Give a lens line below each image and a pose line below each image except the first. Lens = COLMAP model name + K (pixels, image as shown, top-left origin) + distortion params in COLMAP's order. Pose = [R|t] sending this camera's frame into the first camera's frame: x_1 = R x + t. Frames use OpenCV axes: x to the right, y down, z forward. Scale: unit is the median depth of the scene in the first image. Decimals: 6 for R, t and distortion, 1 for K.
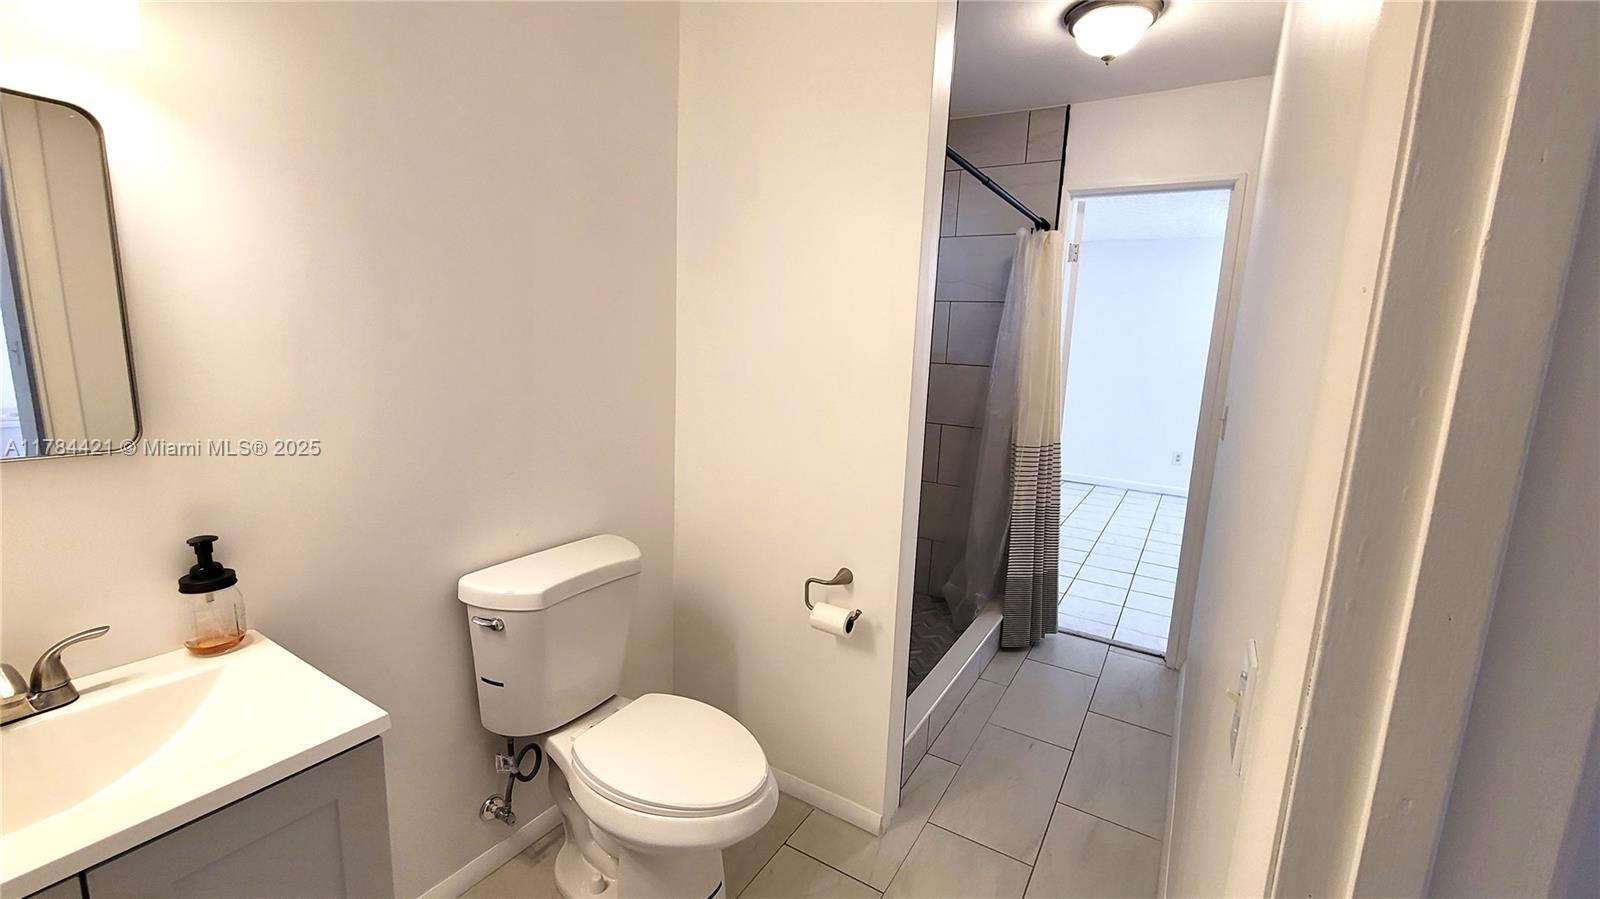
lens RADIAL K [[648.5, 0, 803.5], [0, 648.5, 445.0], [0, 0, 1]] dist [-0.004288, -0.000644]
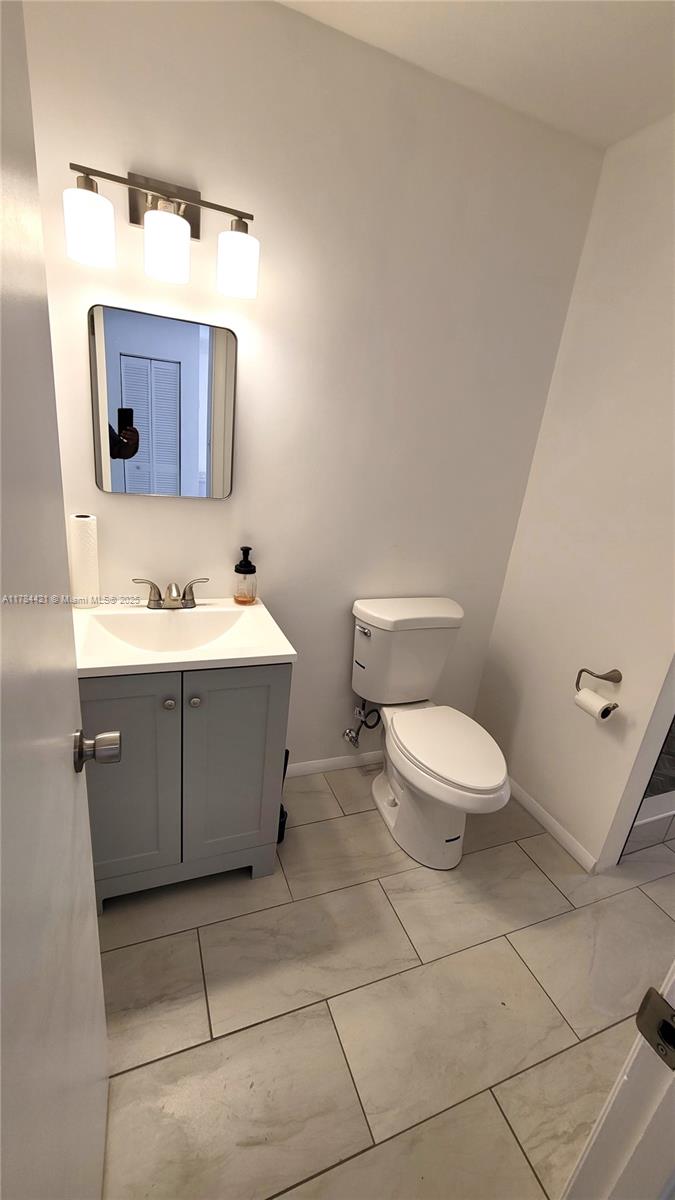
lens RADIAL K [[486.4, 0, 336.8], [0, 486.4, 604.3], [0, 0, 1]] dist [-0.004288, -0.000644]
pose [[0.798182, 0.244486, -0.550574, 0.133400], [-0.173483, 0.968512, 0.178571, -0.005192], [0.576896, -0.047017, 0.815463, -0.070039]]
